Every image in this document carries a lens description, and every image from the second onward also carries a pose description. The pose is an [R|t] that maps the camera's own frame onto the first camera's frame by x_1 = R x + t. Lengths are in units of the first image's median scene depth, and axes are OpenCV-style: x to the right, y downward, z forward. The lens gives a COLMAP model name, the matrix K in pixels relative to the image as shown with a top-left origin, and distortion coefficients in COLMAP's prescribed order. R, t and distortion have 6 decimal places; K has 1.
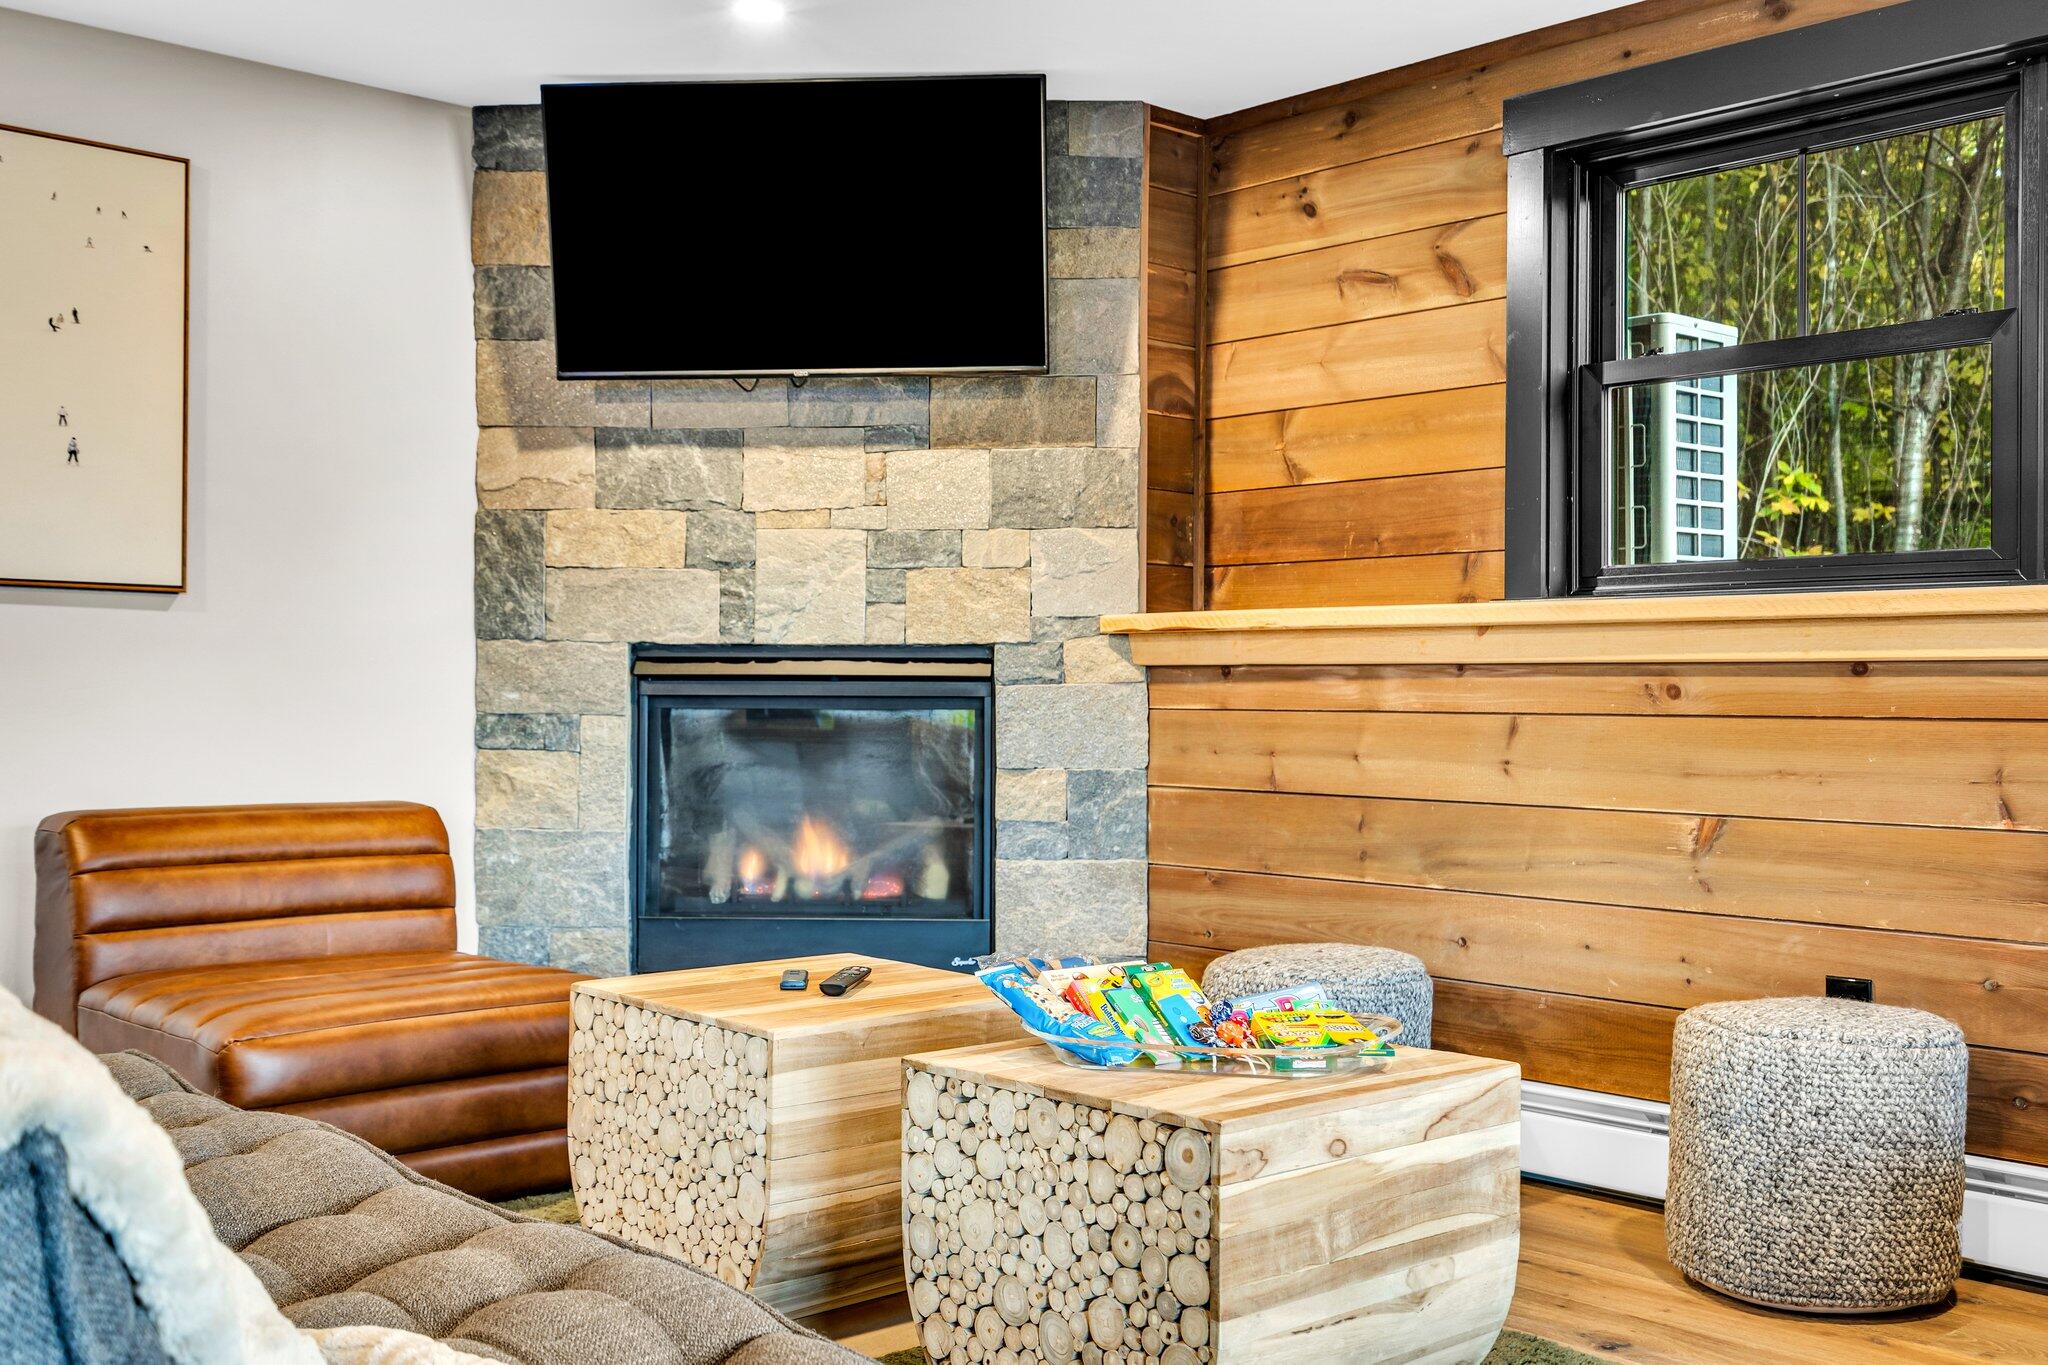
lens RADIAL K [[2042.0, 0, 1024.0], [0, 2042.0, 682.5], [0, 0, 1]] dist [0.011368, 0.002469]
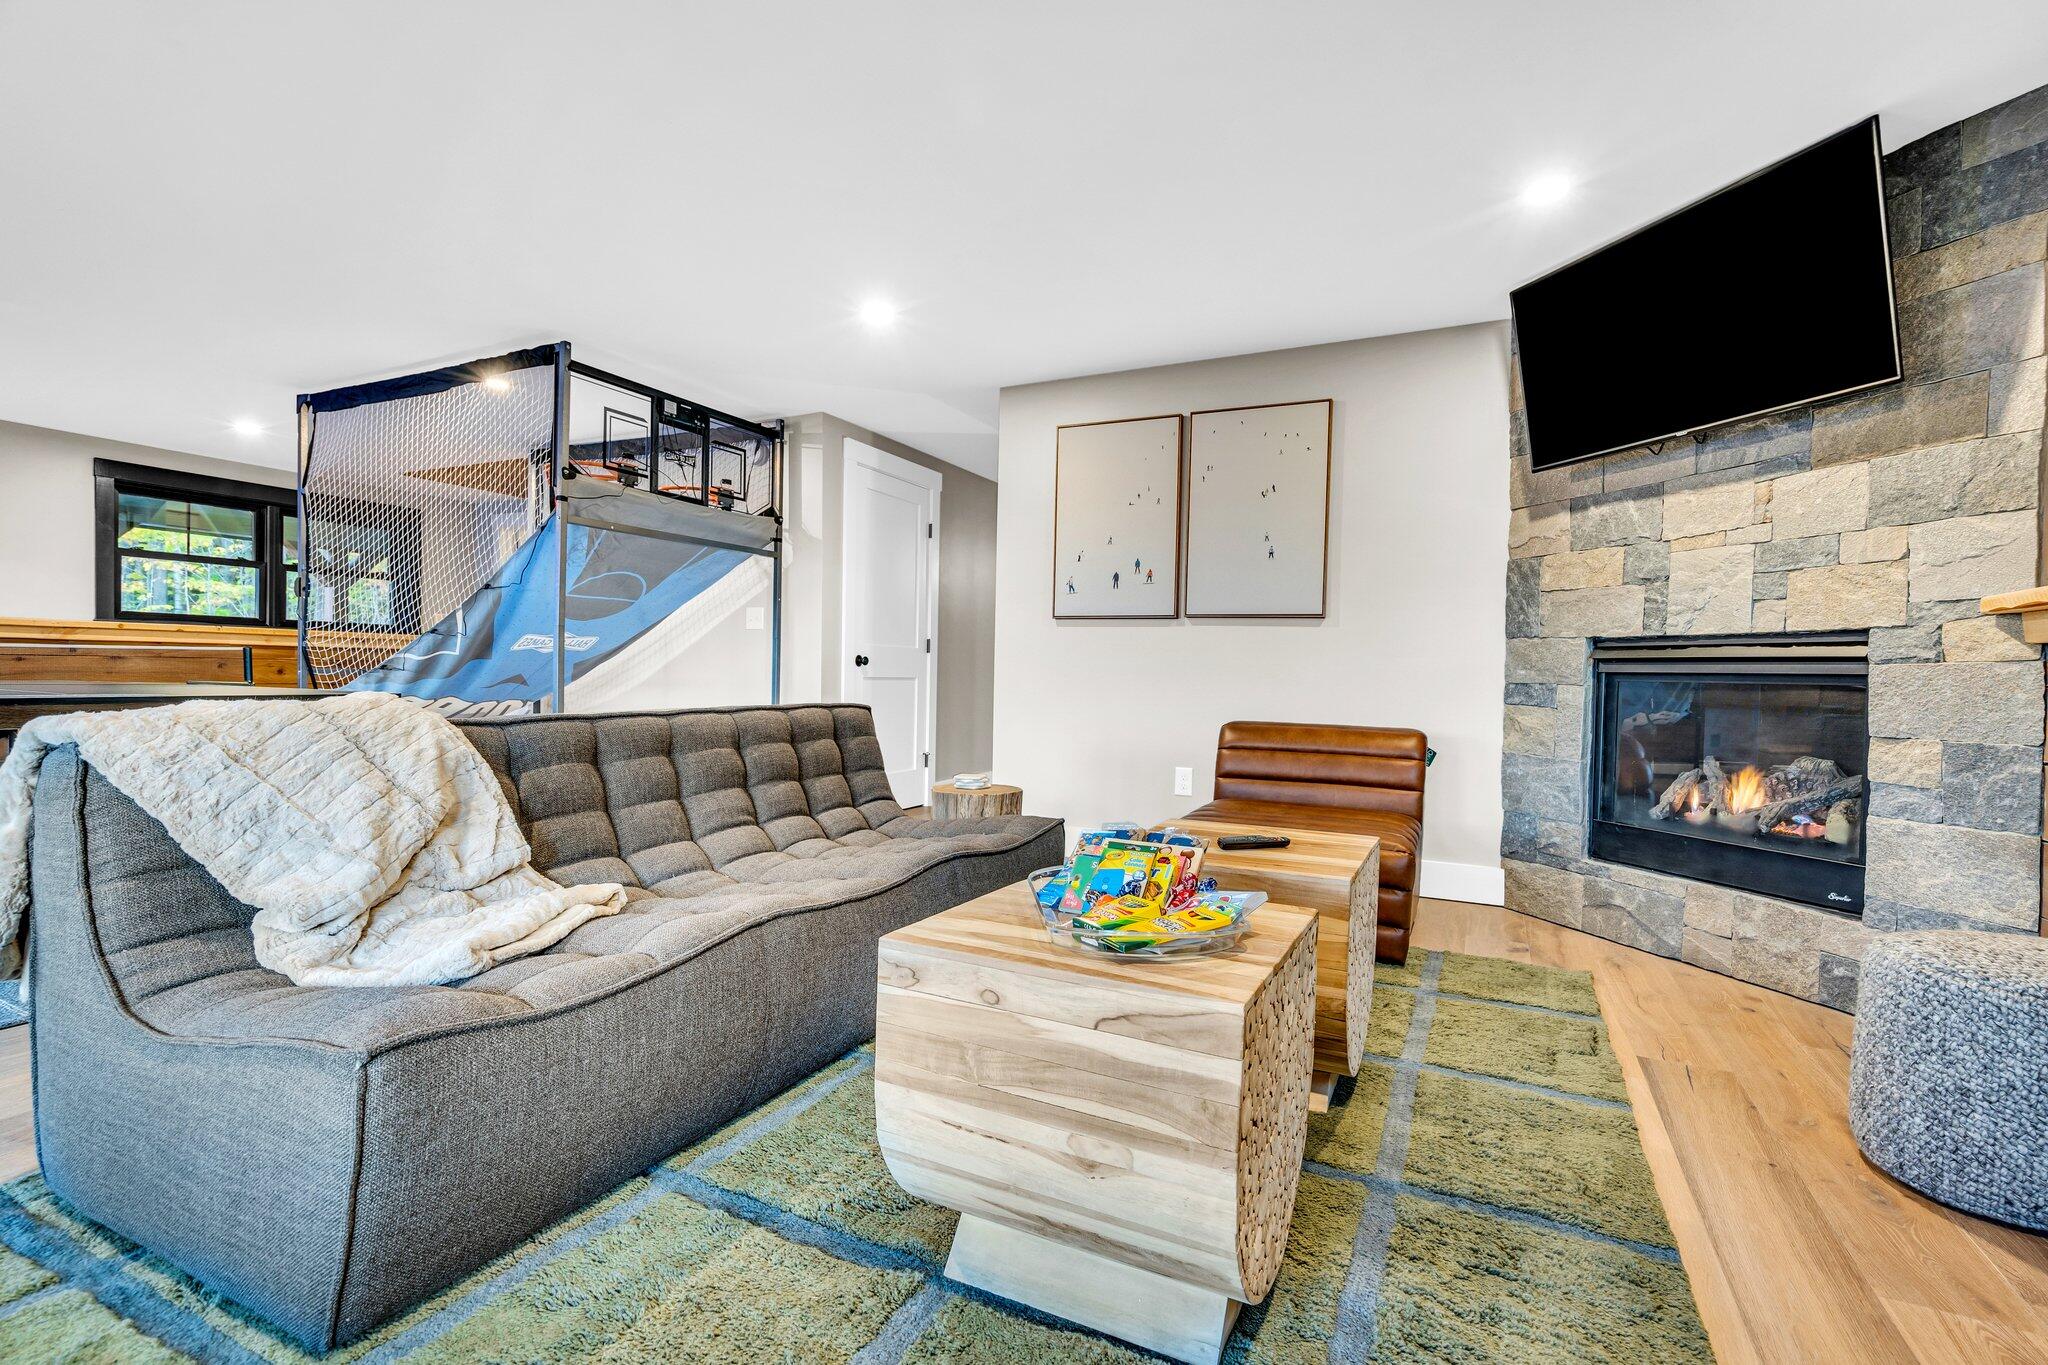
lens RADIAL K [[938.4, 0, 1023.0], [0, 938.4, 686.0], [0, 0, 1]] dist [0.001476, 0.001146]
pose [[0.363692, 0.017641, -0.931352, 0.306387], [-0.014578, 0.999806, 0.013245, 0.013534], [0.931405, 0.008760, 0.363879, 0.359618]]
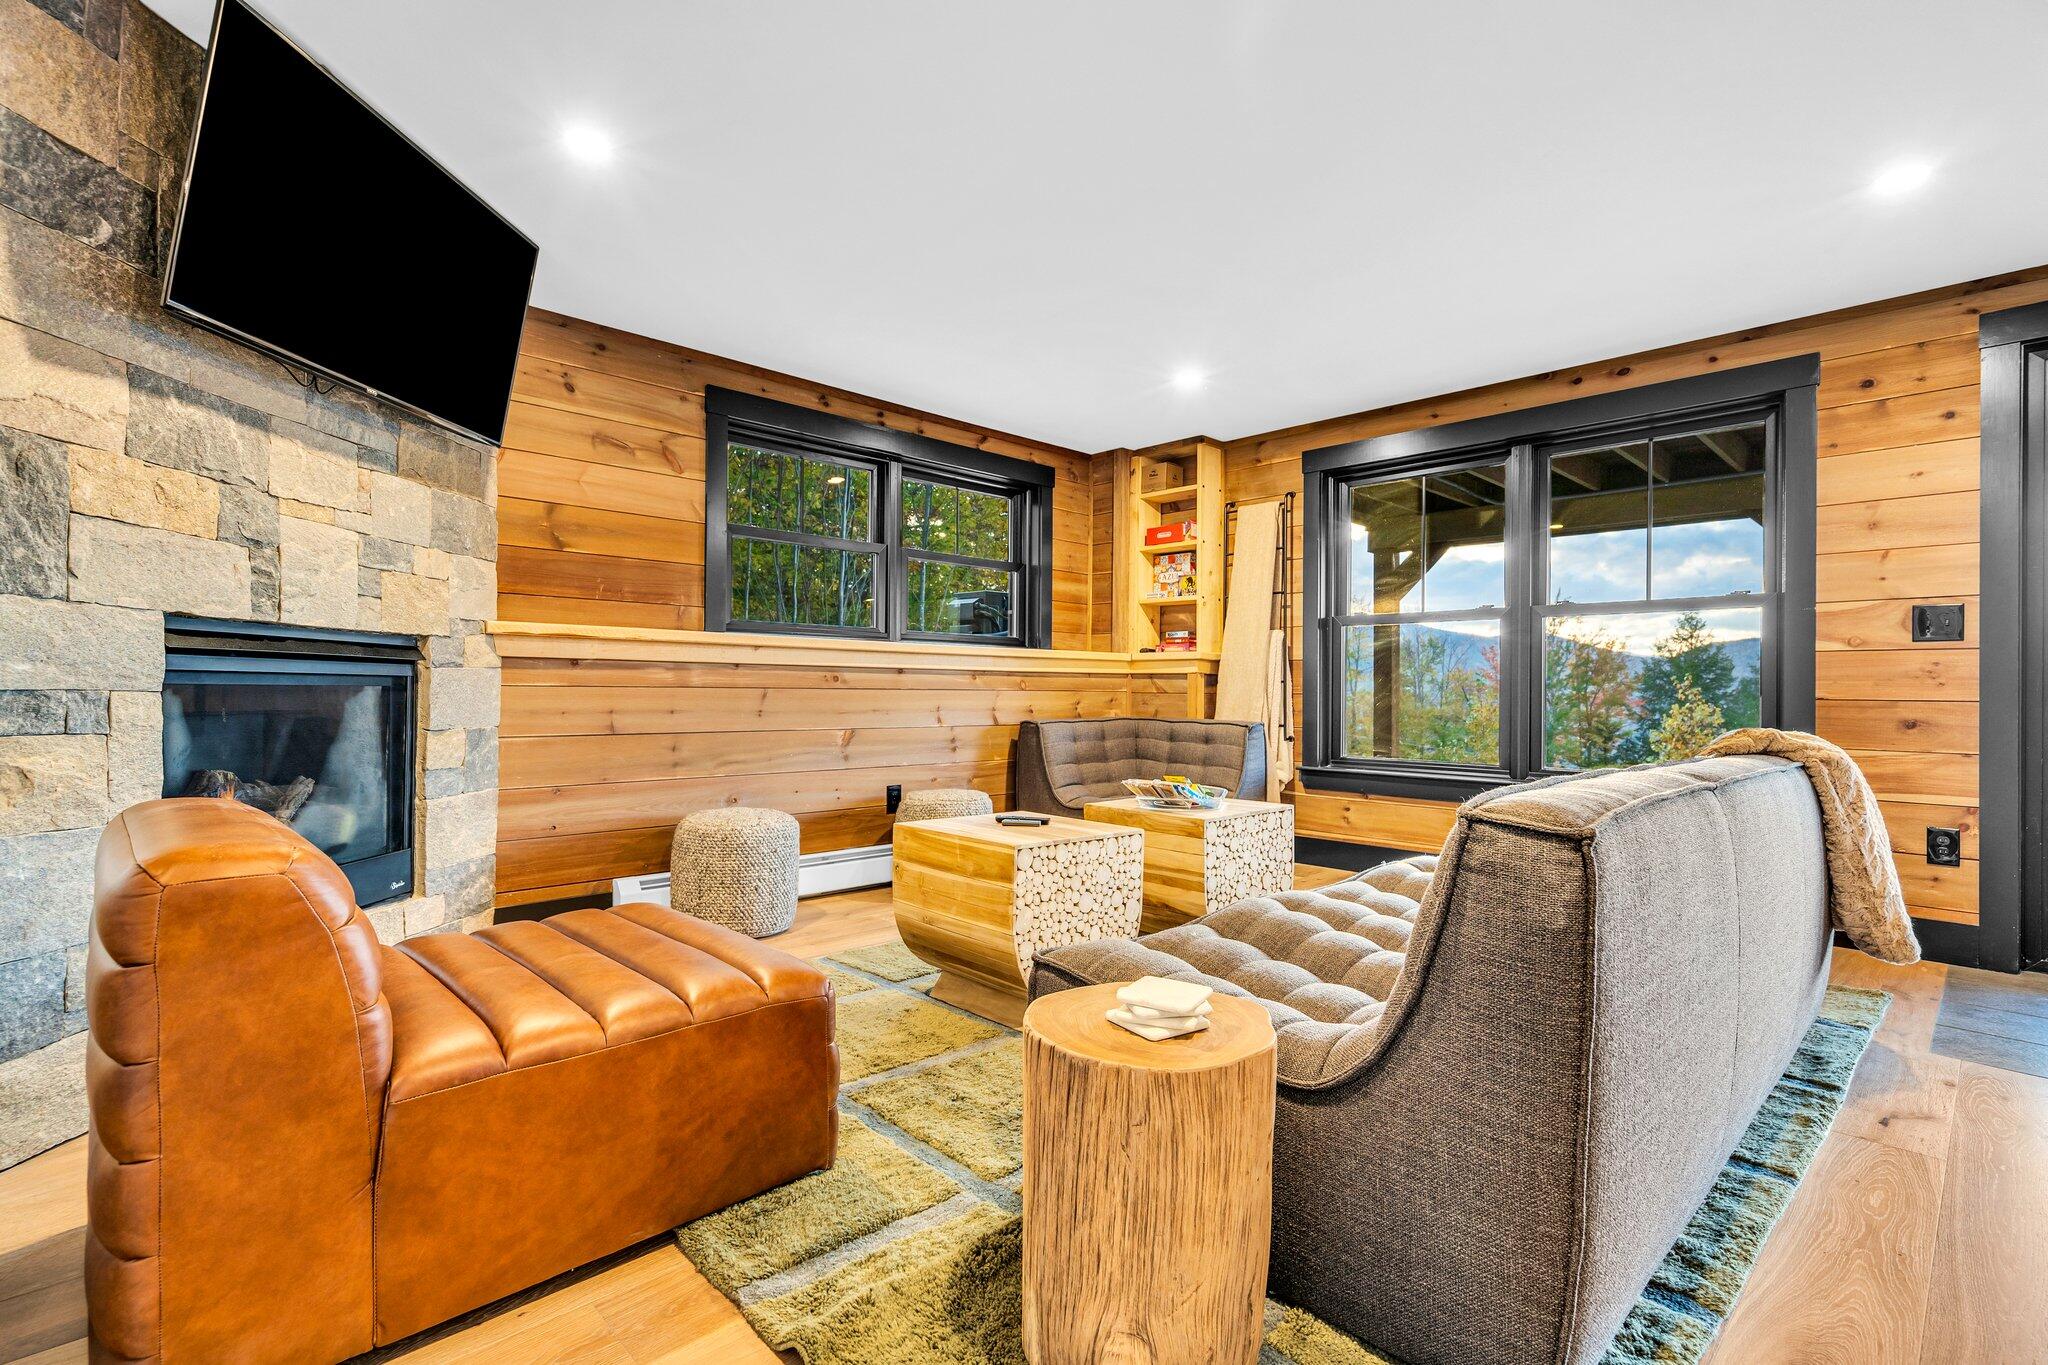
lens RADIAL K [[950.0, 0, 1017.6], [0, 950.0, 686.5], [0, 0, 1]] dist [0.000093, 0.000981]
pose [[-0.014514, 0.001472, 0.999894, -0.628542], [-0.011766, 0.999929, -0.001643, 0.010196], [-0.999825, -0.011789, -0.014495, 0.628379]]
